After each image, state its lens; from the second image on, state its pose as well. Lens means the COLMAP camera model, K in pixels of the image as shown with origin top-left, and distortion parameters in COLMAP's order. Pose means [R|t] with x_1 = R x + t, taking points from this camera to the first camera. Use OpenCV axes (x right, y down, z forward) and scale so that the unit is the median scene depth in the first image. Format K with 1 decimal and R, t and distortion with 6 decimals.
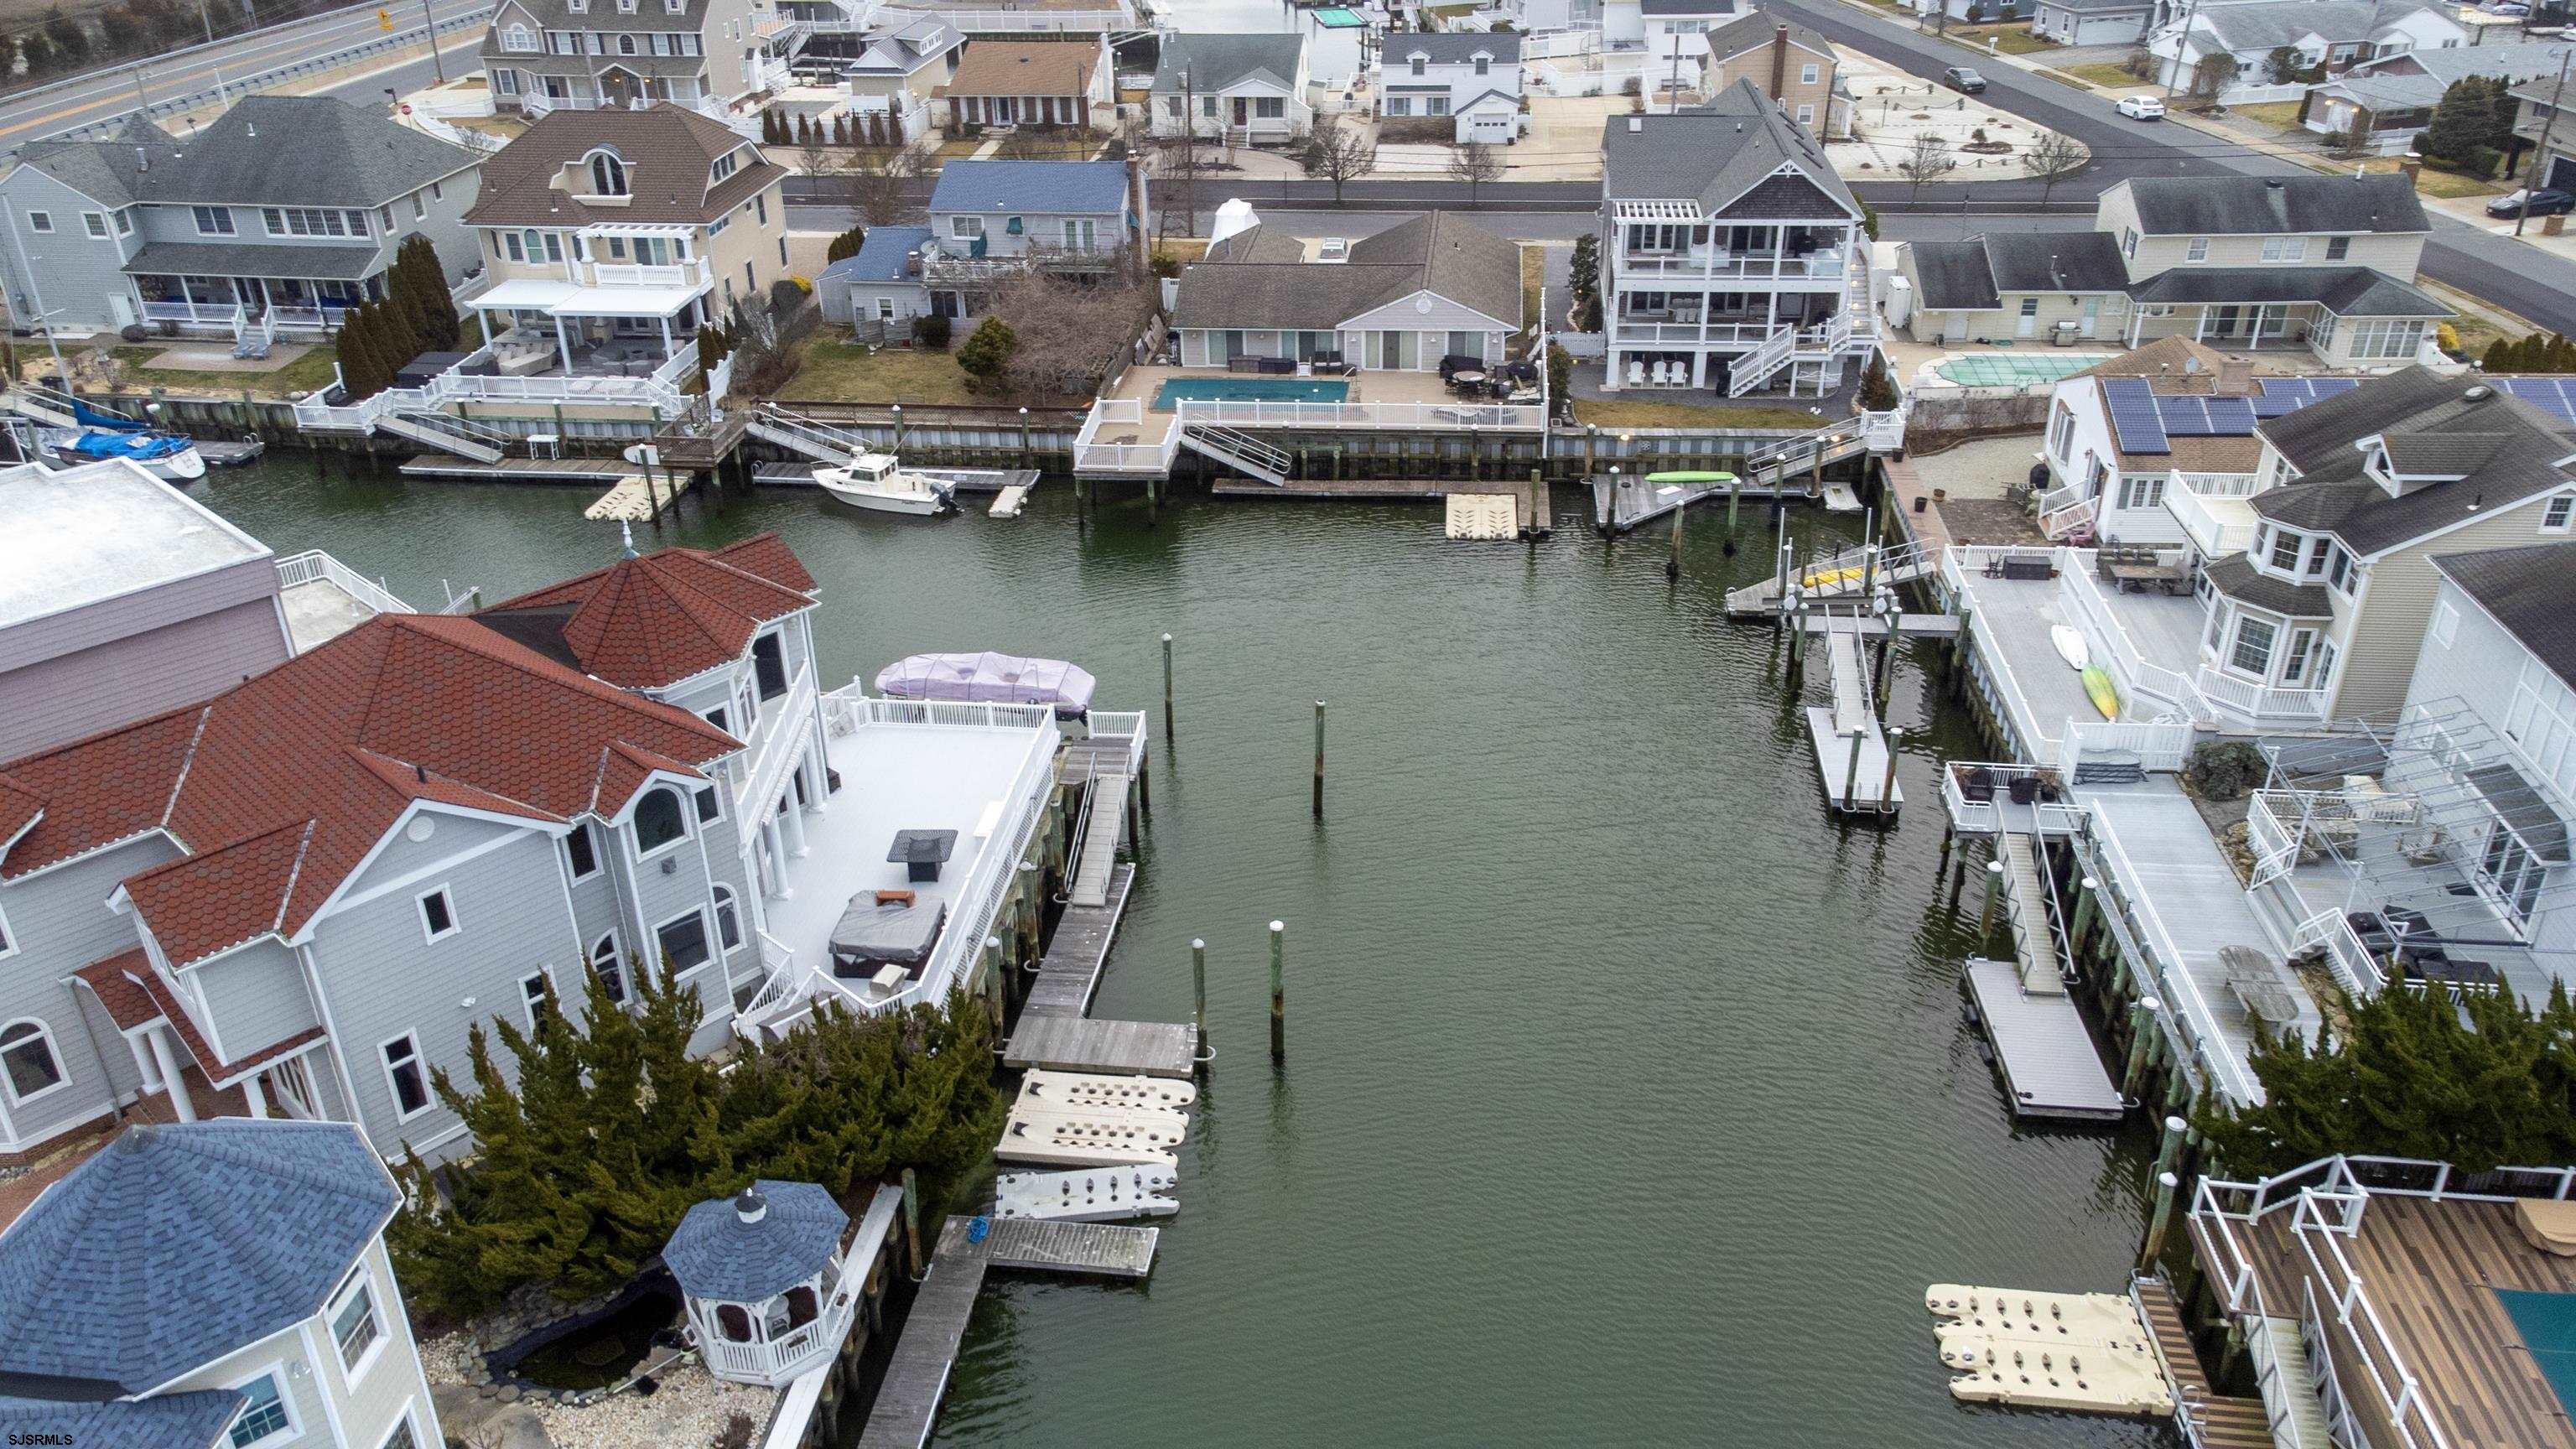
lens RADIAL K [[1893.8, 0, 1288.0], [0, 1893.8, 724.5], [0, 0, 1]] dist [0.037375, 0.004341]
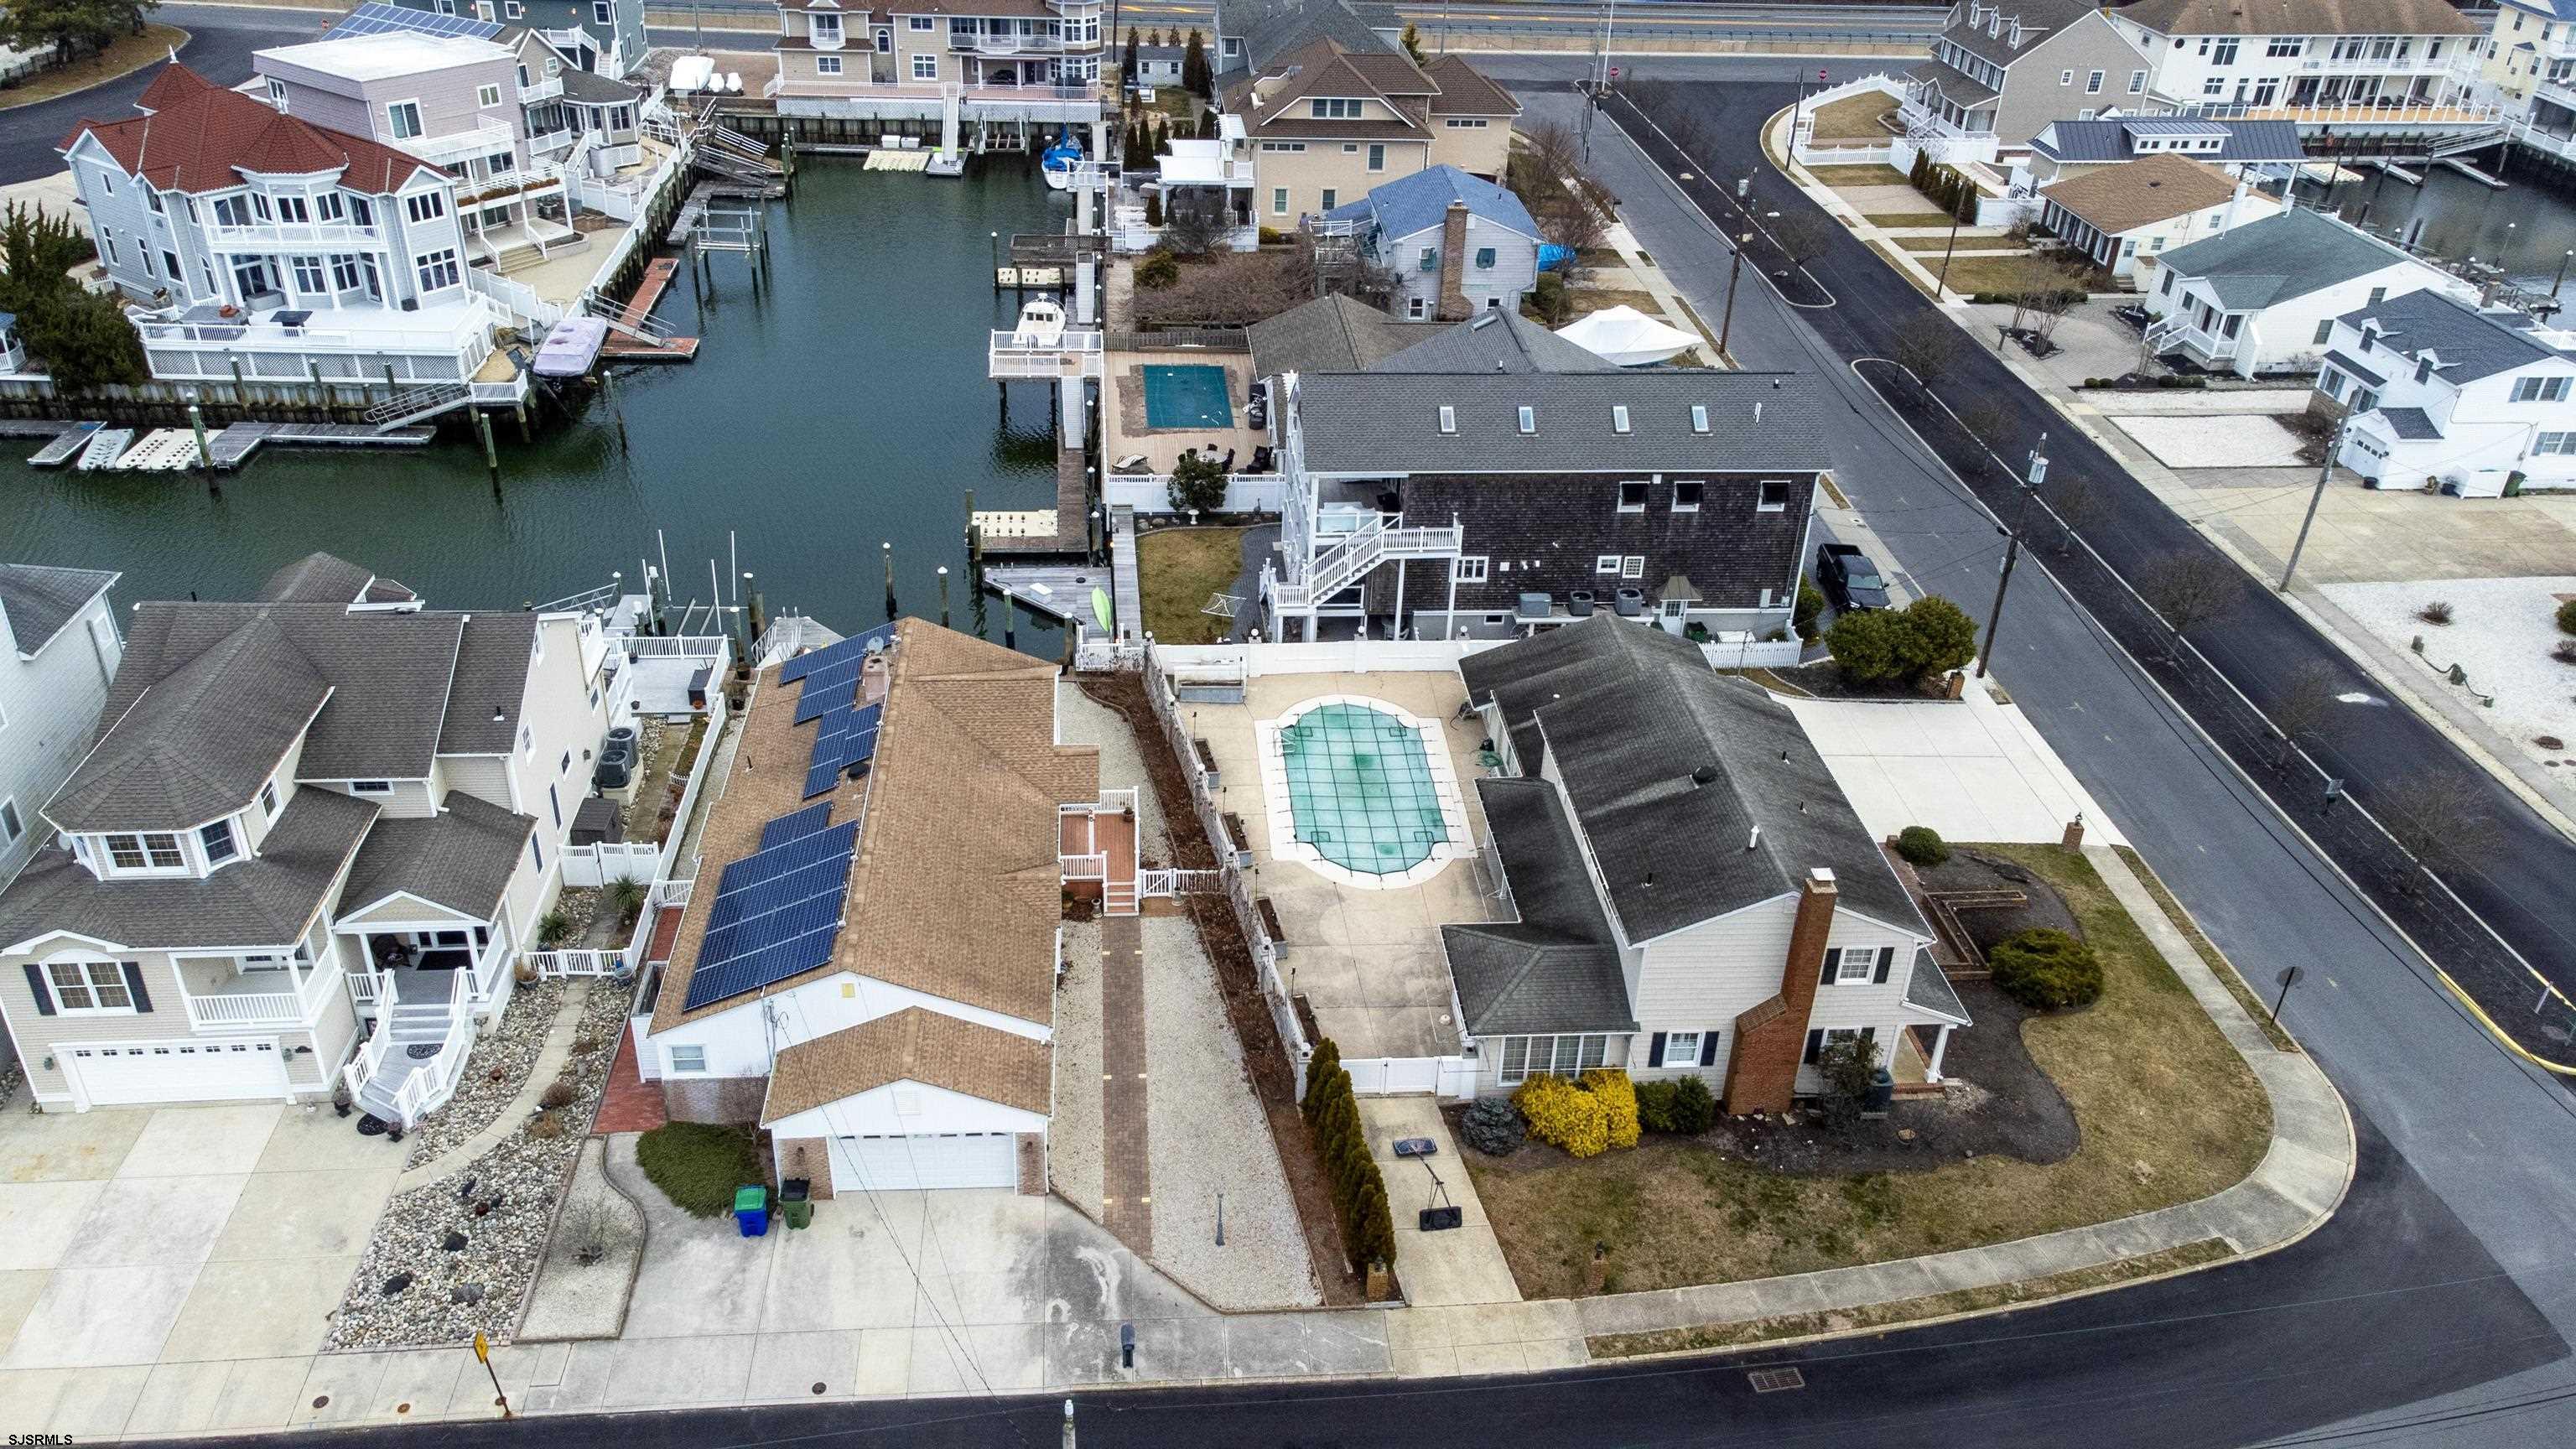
lens RADIAL K [[1893.8, 0, 1288.0], [0, 1893.8, 724.5], [0, 0, 1]] dist [0.037375, 0.004341]
pose [[0.190448, 0.531636, -0.825284, 1.019494], [-0.505081, 0.773931, 0.382000, -0.480844], [0.841798, 0.344084, 0.415913, 0.667385]]
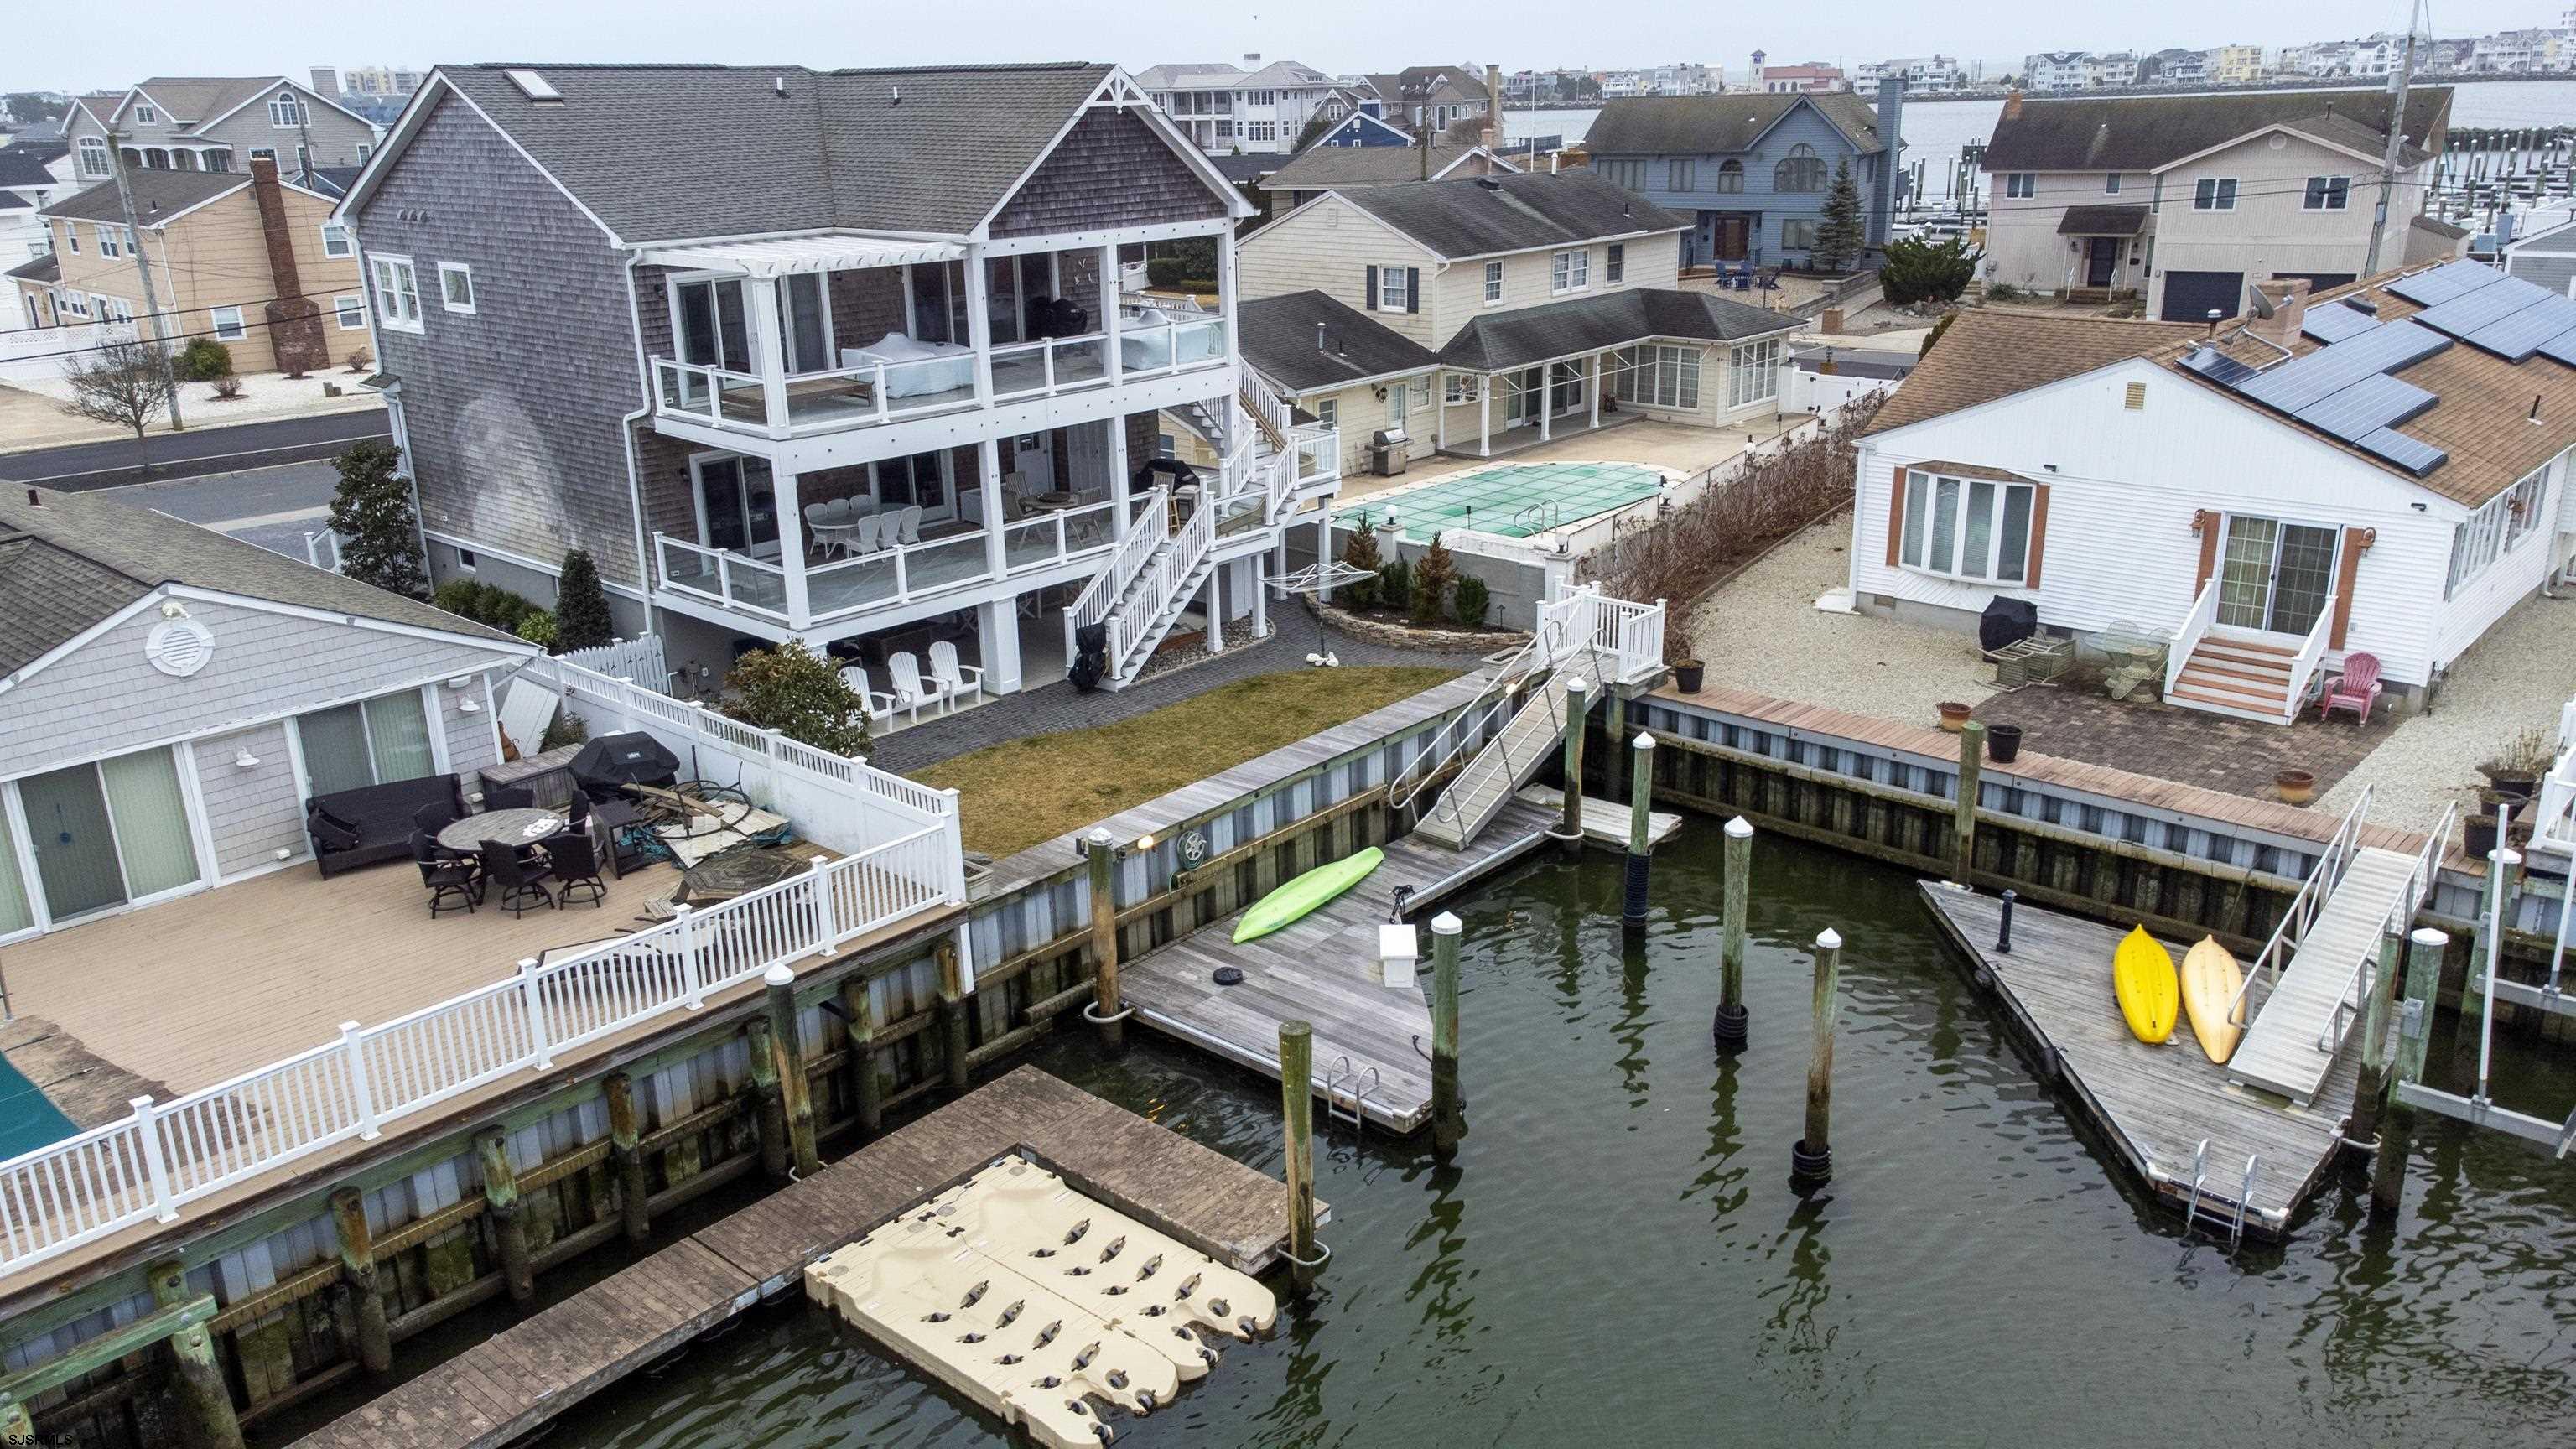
lens RADIAL K [[1893.8, 0, 1288.0], [0, 1893.8, 724.5], [0, 0, 1]] dist [0.037375, 0.004341]
pose [[0.589256, -0.251091, 0.767939, -0.046939], [0.392841, 0.919606, -0.000755, -0.153157], [-0.706012, 0.302123, 0.640523, 0.738727]]
